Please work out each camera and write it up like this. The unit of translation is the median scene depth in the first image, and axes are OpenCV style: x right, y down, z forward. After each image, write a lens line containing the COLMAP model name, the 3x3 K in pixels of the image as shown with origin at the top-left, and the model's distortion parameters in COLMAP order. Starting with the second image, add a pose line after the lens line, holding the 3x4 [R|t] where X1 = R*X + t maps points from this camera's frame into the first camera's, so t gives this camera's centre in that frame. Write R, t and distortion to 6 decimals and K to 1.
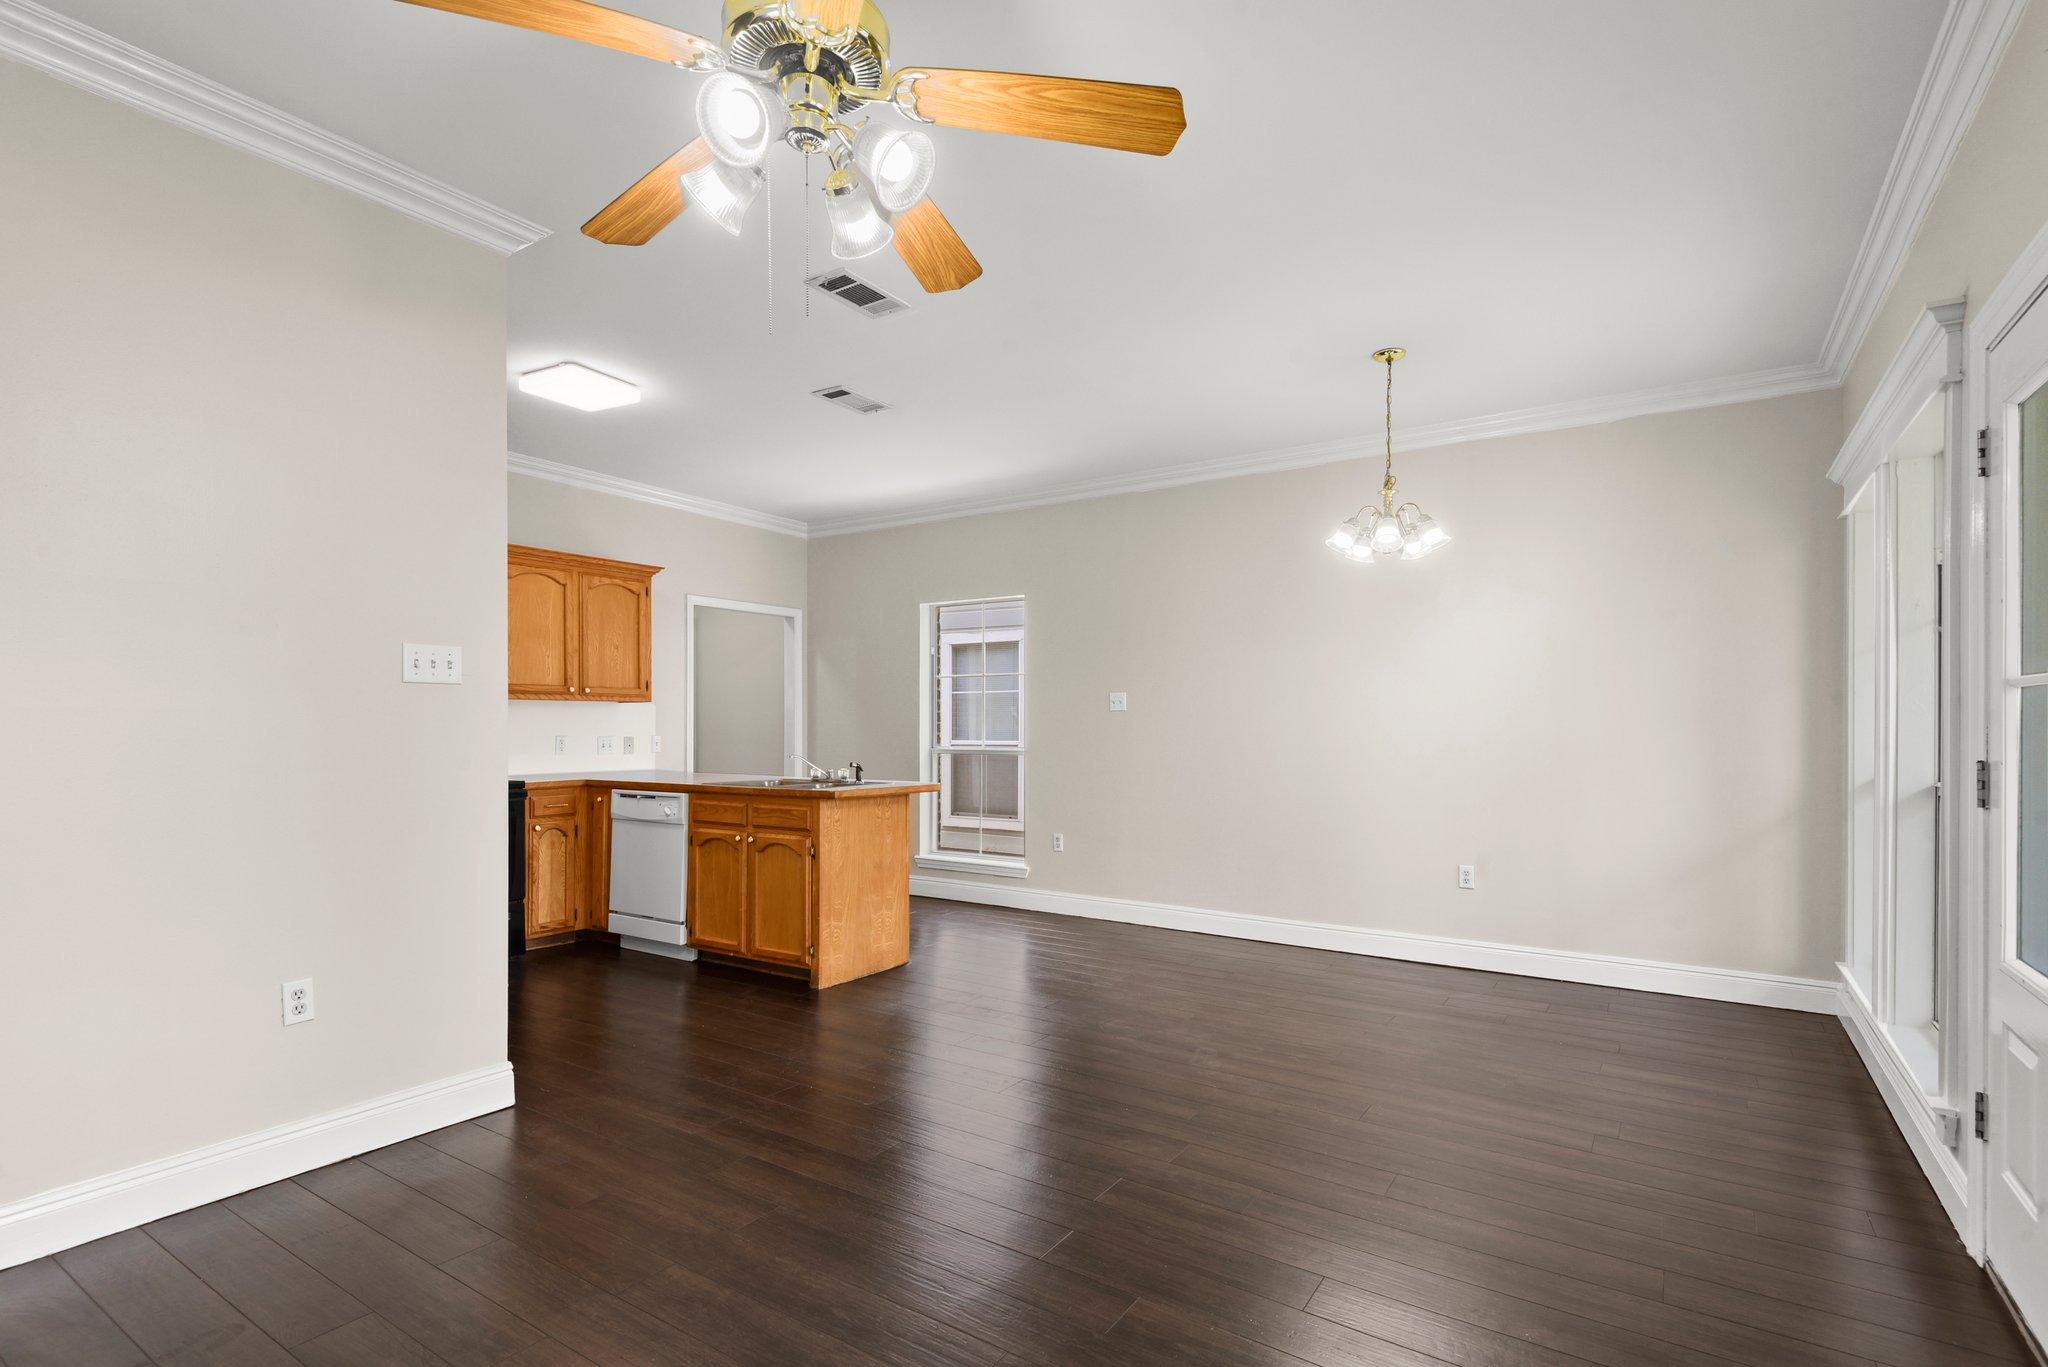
lens RADIAL K [[977.5, 0, 1044.2], [0, 977.5, 713.7], [0, 0, 1]] dist [0.014927, -0.000516]
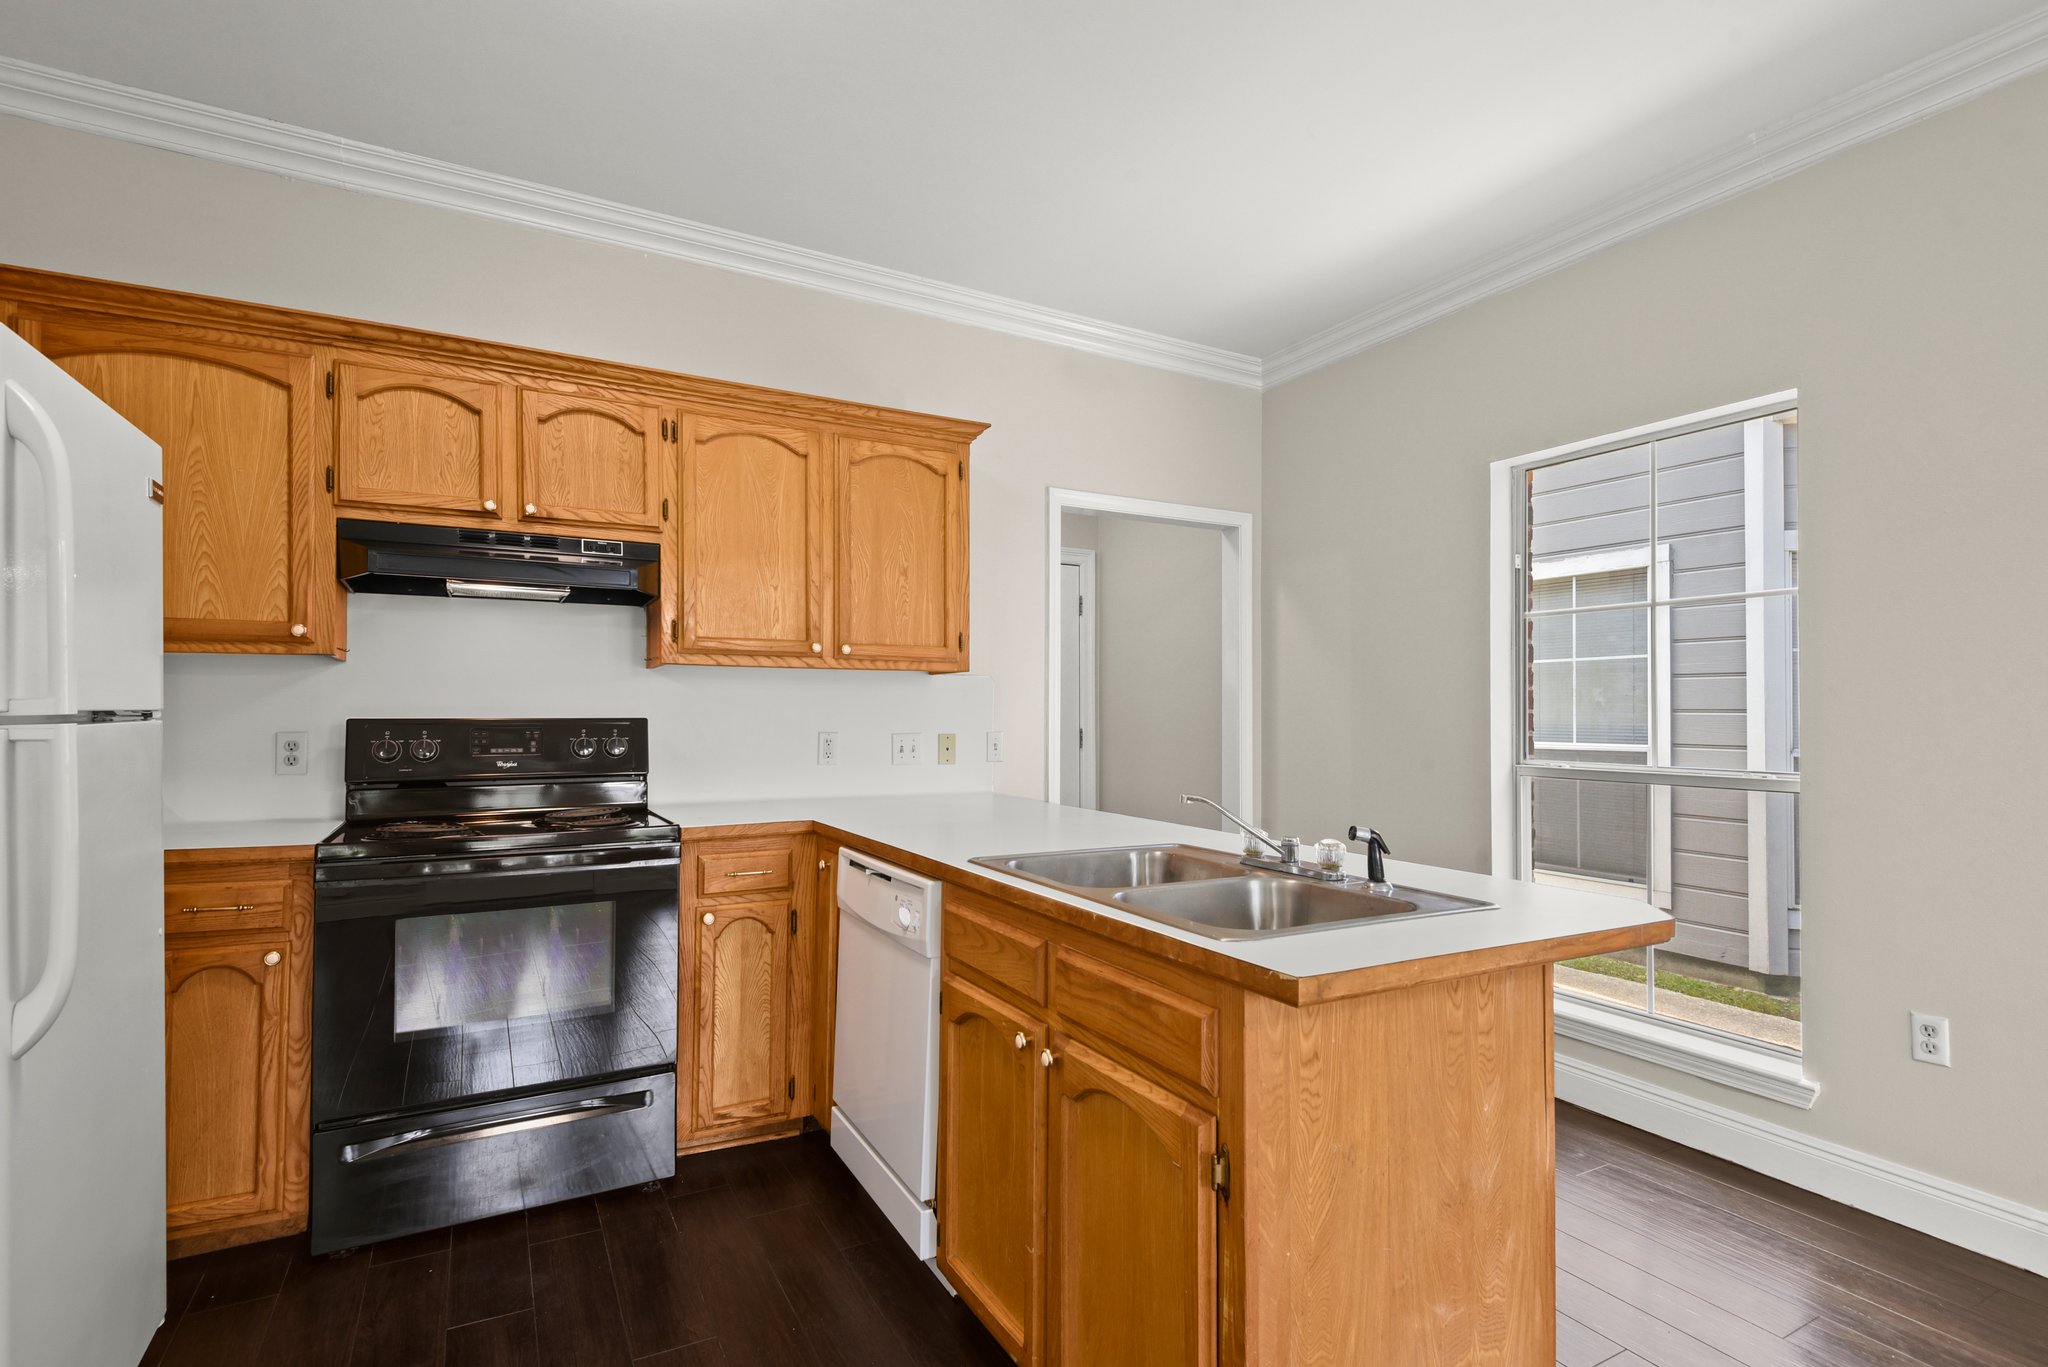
lens RADIAL K [[977.5, 0, 1044.2], [0, 977.5, 713.7], [0, 0, 1]] dist [0.014927, -0.000516]
pose [[0.886943, 0.001762, -0.461875, -0.120488], [0.002841, 0.999953, 0.009269, 0.006816], [0.461870, -0.009533, 0.886896, 0.576494]]
